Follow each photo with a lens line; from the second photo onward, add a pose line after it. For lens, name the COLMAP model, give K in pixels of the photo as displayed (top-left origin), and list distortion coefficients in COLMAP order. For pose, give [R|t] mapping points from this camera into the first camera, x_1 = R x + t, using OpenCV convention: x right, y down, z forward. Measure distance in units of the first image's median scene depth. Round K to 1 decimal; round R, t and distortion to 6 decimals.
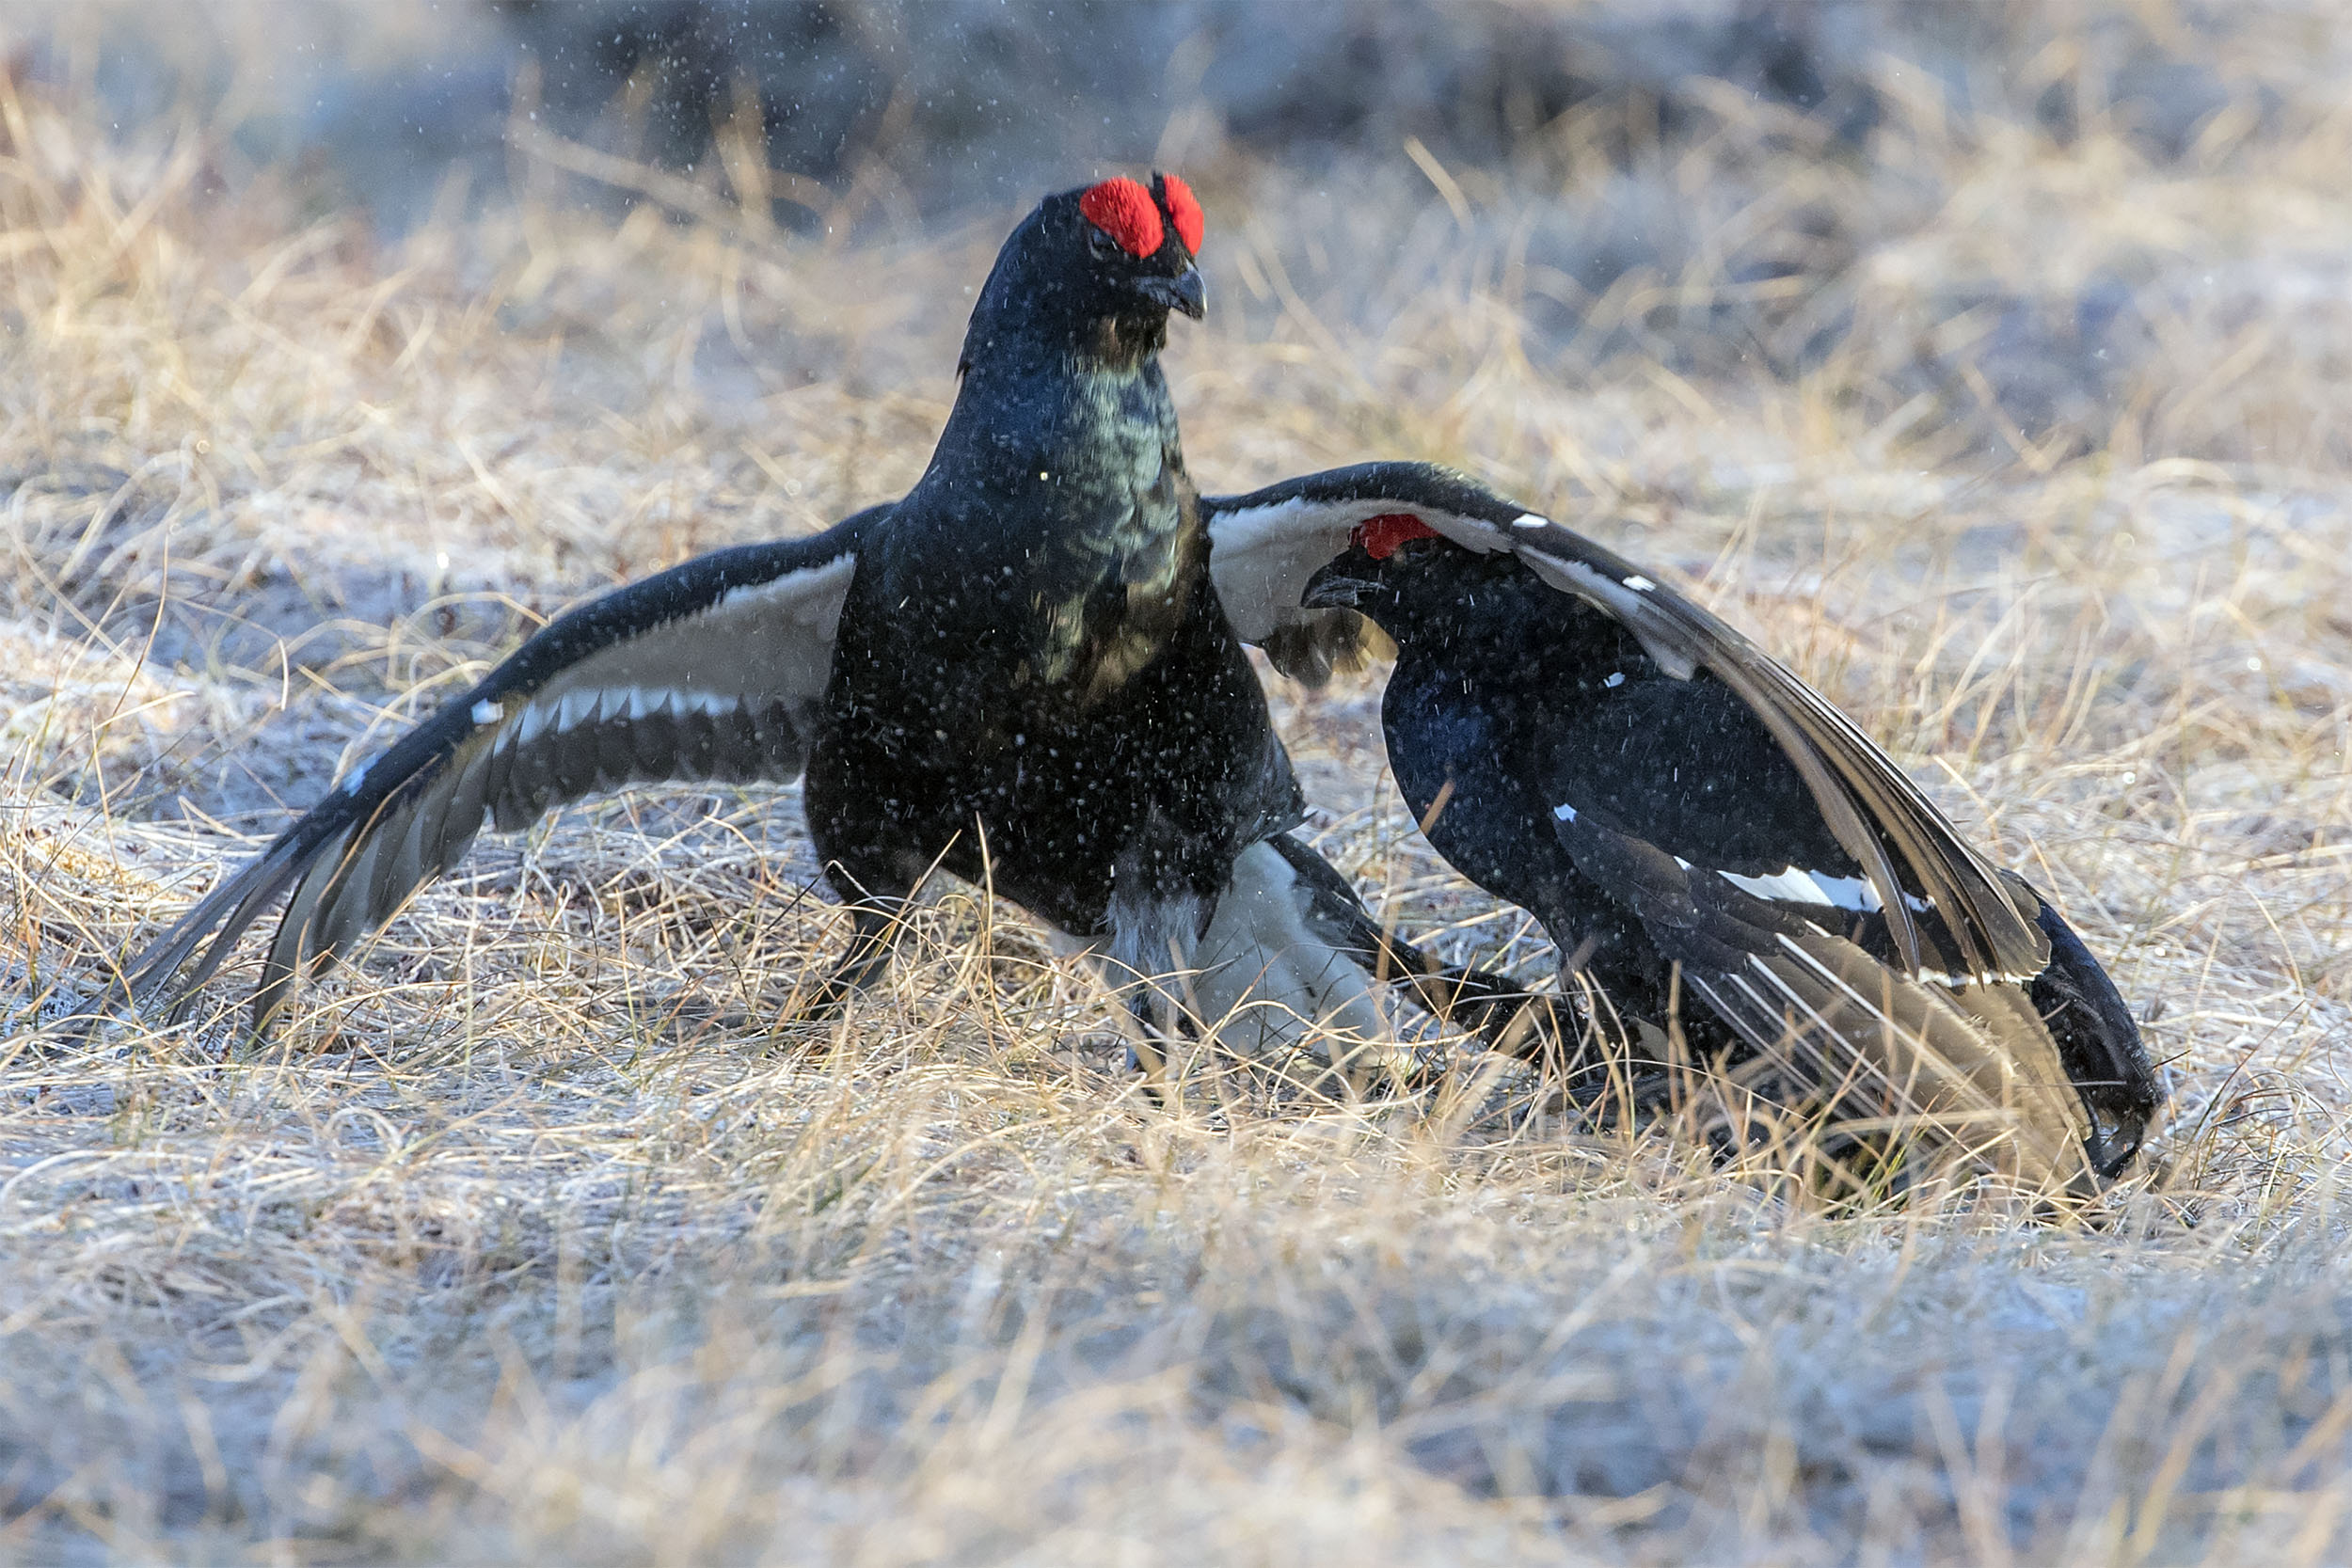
lens RADIAL K [[9933.7, 0, 1182.4], [0, 9933.7, 770.8], [0, 0, 1]] dist [-0.267065, 0.000000]
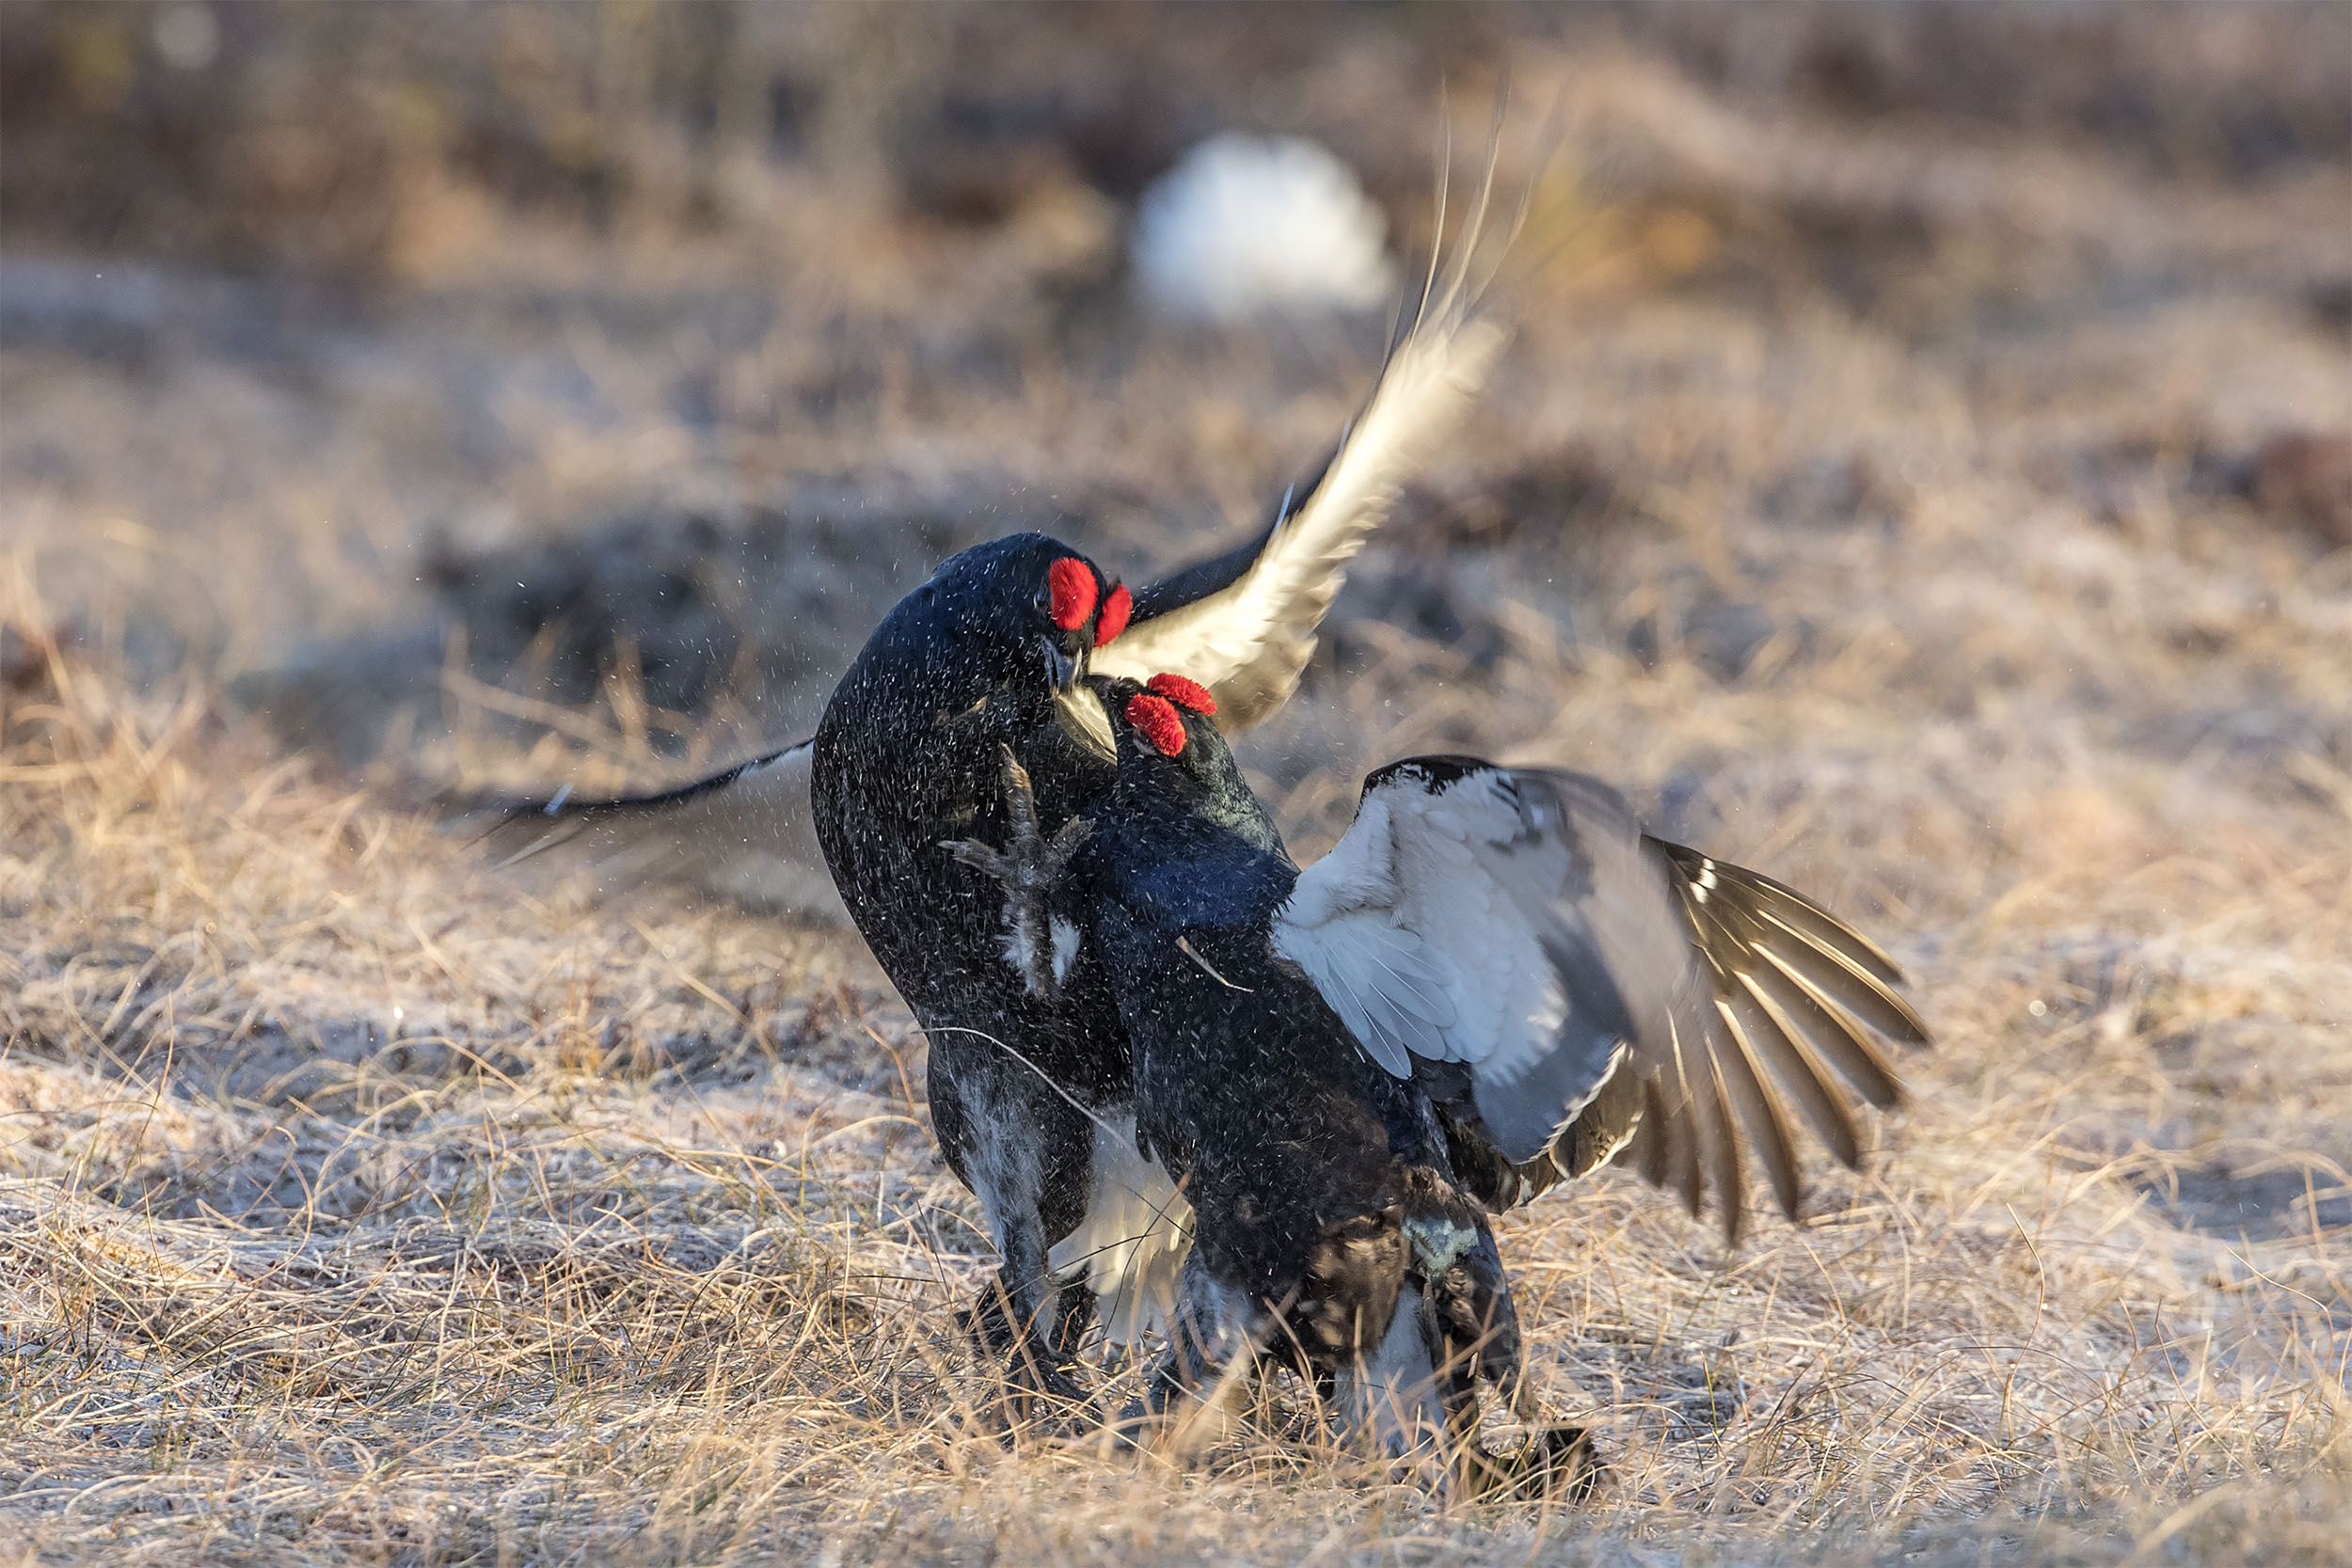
lens RADIAL K [[9933.7, 0, 1171.7], [0, 9933.7, 793.7], [0, 0, 1]] dist [-0.267065, 0.000000]
pose [[0.999723, -0.018175, 0.014933, 0.007309], [0.018651, 0.999301, -0.032390, -0.006088], [-0.014334, 0.032659, 0.999364, -0.292875]]
